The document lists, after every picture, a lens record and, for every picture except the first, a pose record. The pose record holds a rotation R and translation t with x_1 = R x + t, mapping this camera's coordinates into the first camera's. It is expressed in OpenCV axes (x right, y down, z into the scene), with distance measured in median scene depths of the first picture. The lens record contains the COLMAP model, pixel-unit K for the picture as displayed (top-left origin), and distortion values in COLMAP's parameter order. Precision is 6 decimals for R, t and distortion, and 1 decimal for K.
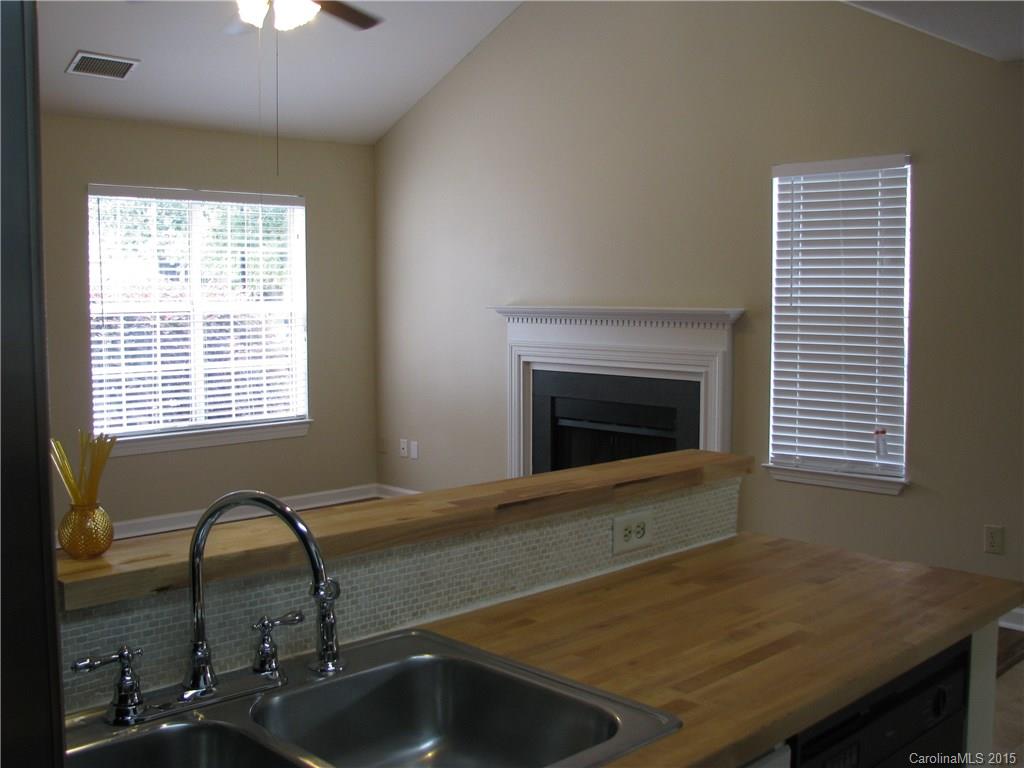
lens RADIAL K [[1135.2, 0, 506.2], [0, 1135.2, 383.3], [0, 0, 1]] dist [-0.106072, 0.000000]
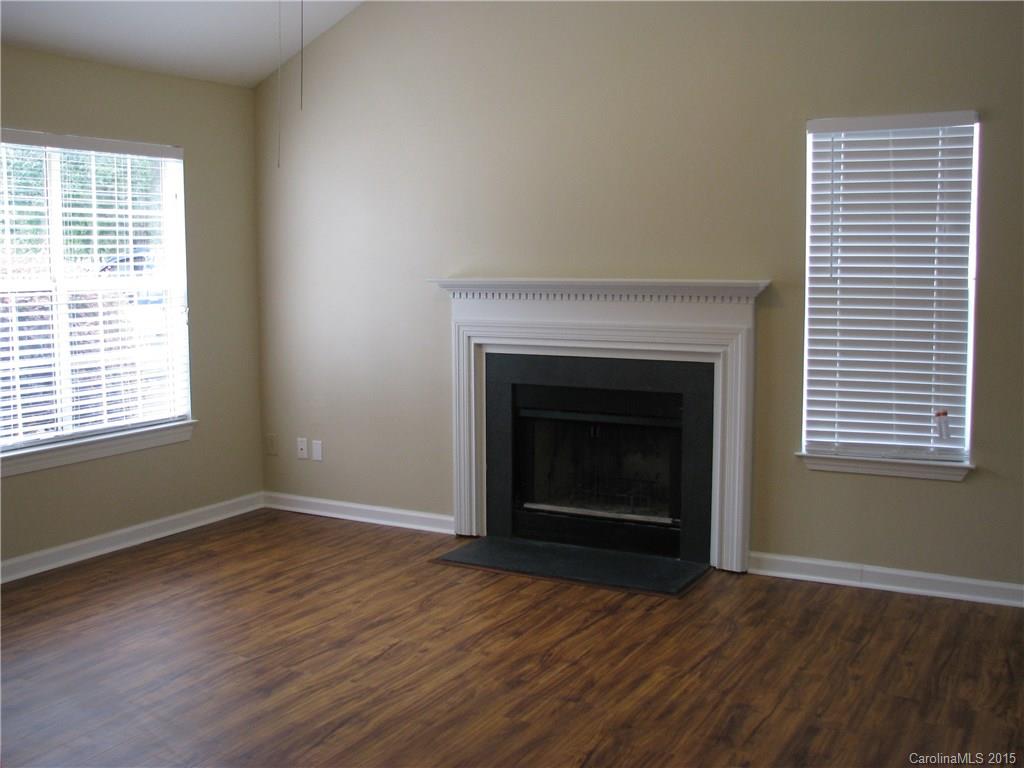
lens RADIAL K [[1135.2, 0, 516.7], [0, 1135.2, 380.7], [0, 0, 1]] dist [-0.106072, 0.000000]
pose [[0.958068, -0.035009, 0.284394, -0.240430], [0.027854, 0.999187, 0.029163, -0.018688], [-0.285183, -0.020018, 0.958264, 0.204177]]
